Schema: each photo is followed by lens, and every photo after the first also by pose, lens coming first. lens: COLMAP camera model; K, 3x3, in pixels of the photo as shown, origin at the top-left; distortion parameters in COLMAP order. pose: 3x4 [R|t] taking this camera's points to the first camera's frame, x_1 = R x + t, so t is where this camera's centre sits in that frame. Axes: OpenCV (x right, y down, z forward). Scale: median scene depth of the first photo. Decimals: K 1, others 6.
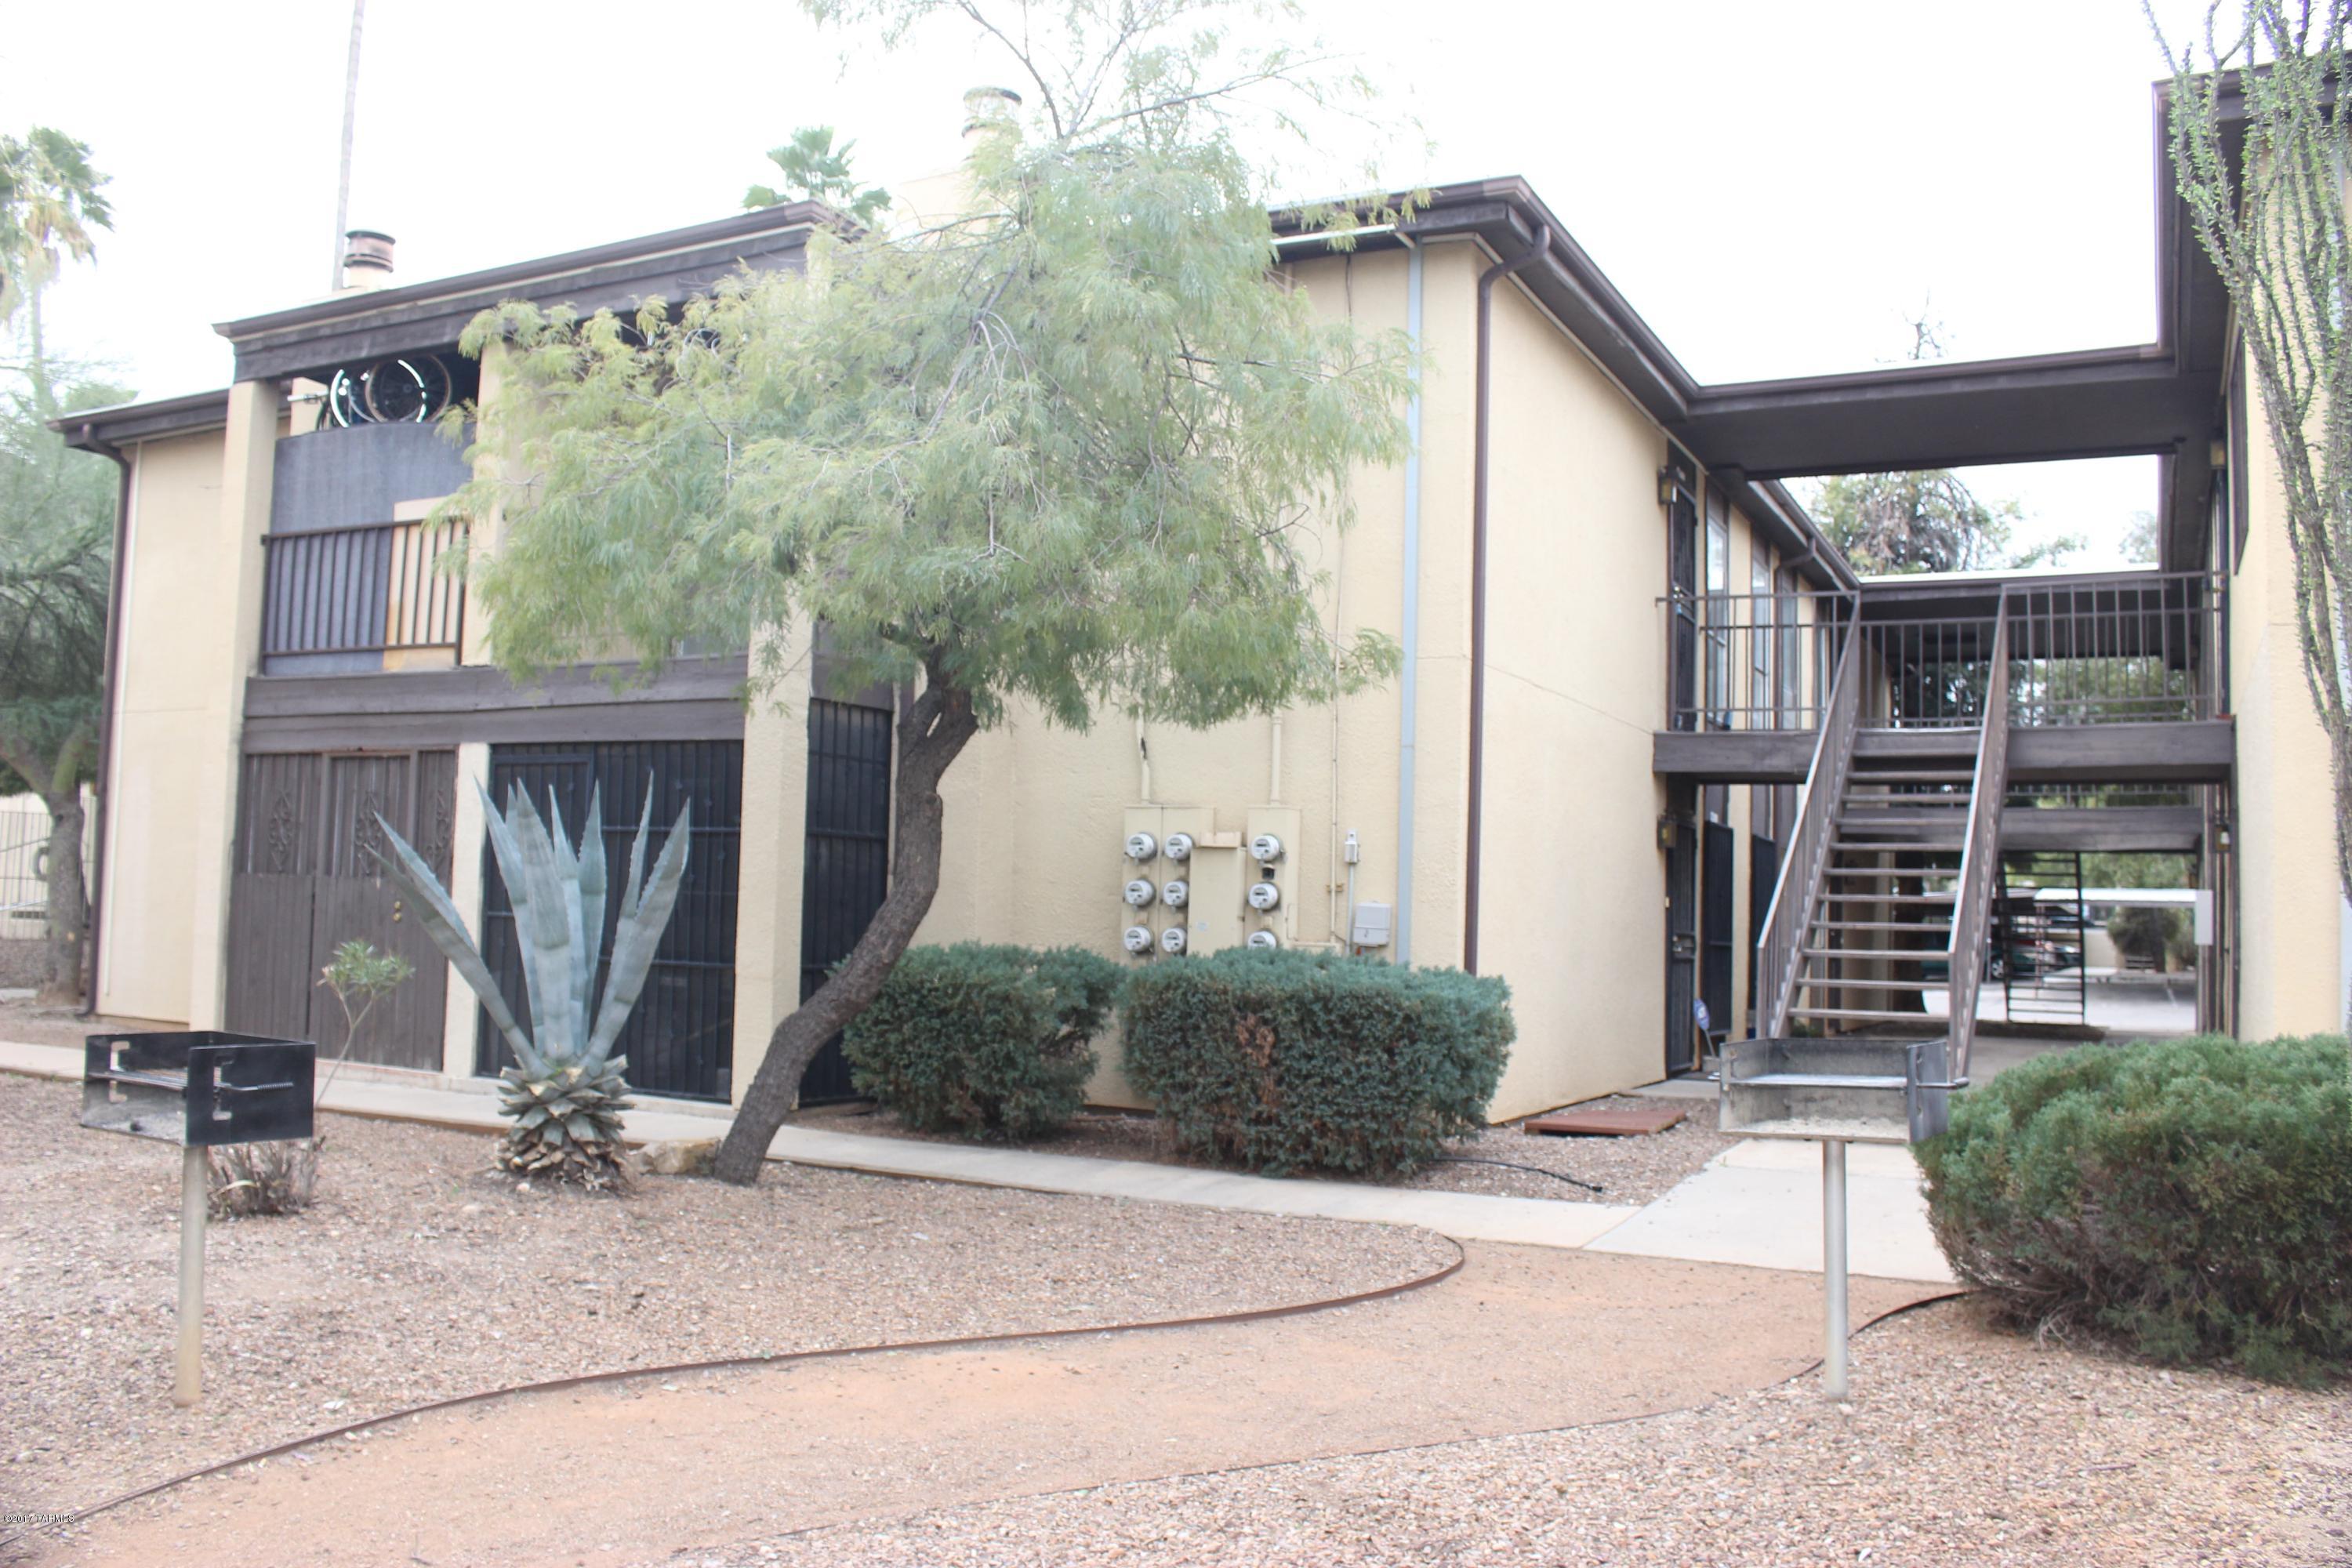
lens RADIAL K [[1973.2, 0, 1176.0], [0, 1973.2, 784.0], [0, 0, 1]] dist [-0.133526, 0.002023]
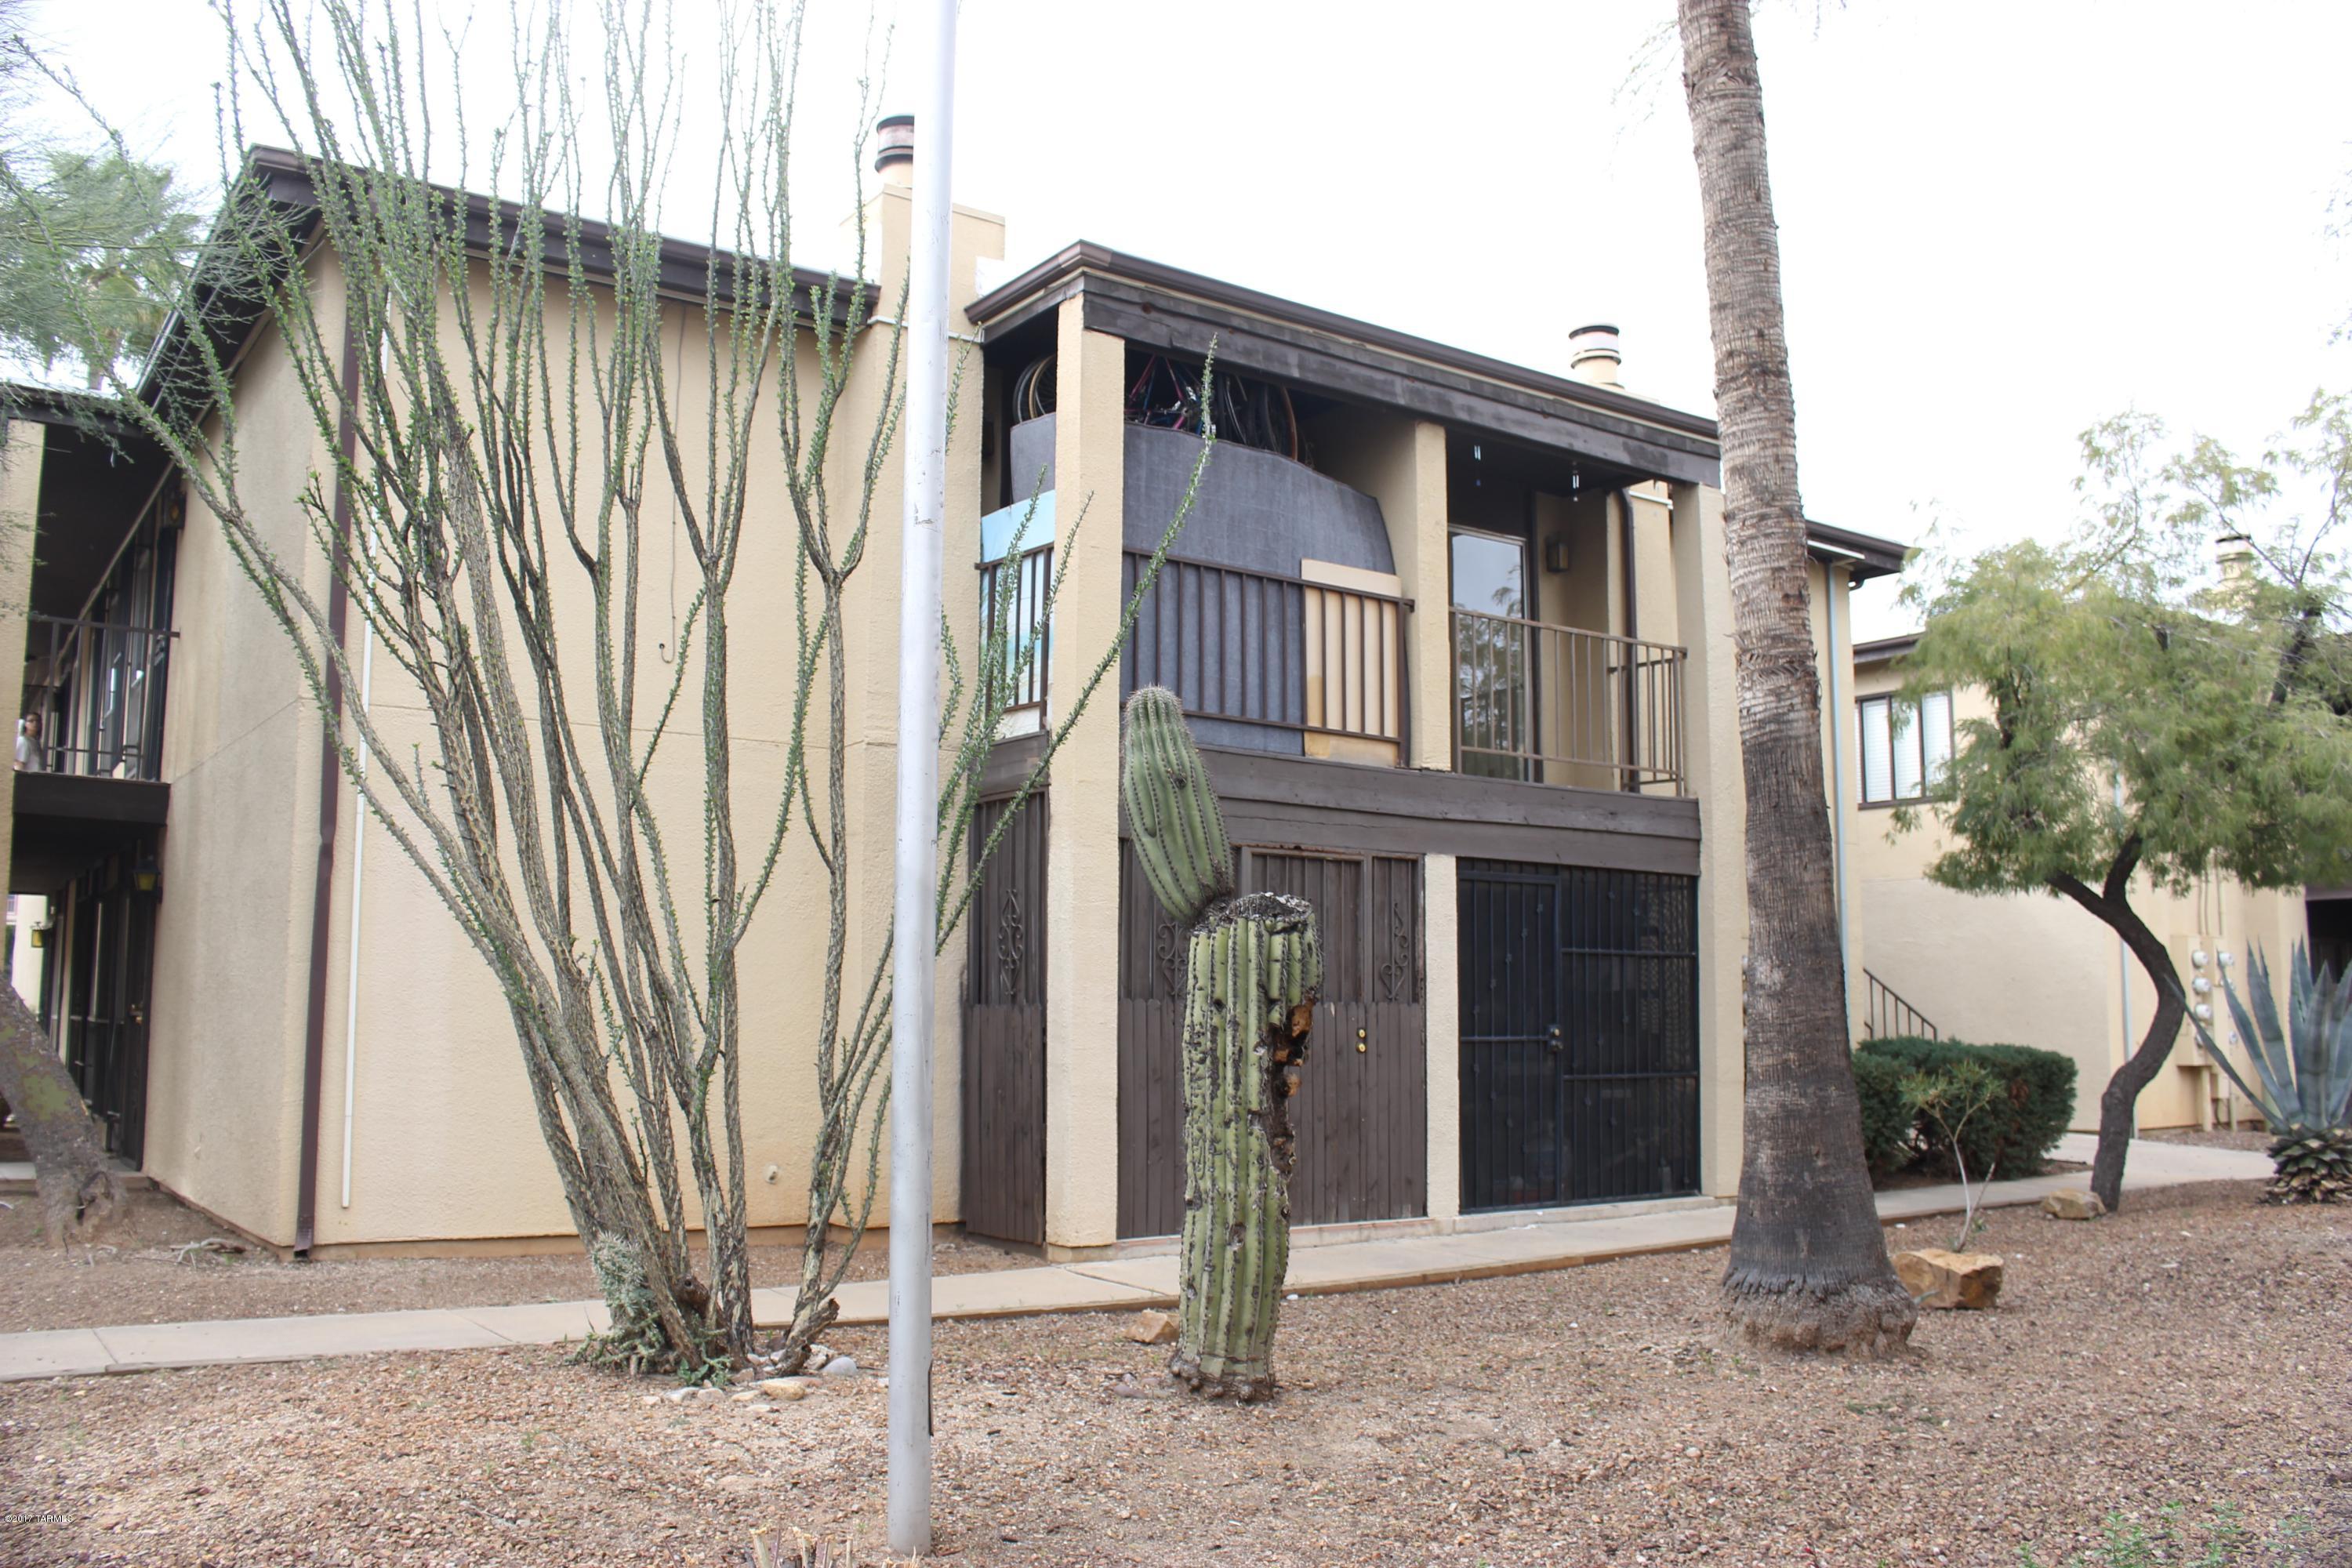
lens RADIAL K [[1973.2, 0, 1176.0], [0, 1973.2, 784.0], [0, 0, 1]] dist [-0.133526, 0.002023]
pose [[0.464797, 0.092440, 0.880579, -1.201096], [-0.045079, 0.995716, -0.080733, 0.025851], [-0.884269, -0.002171, 0.466973, 0.652281]]
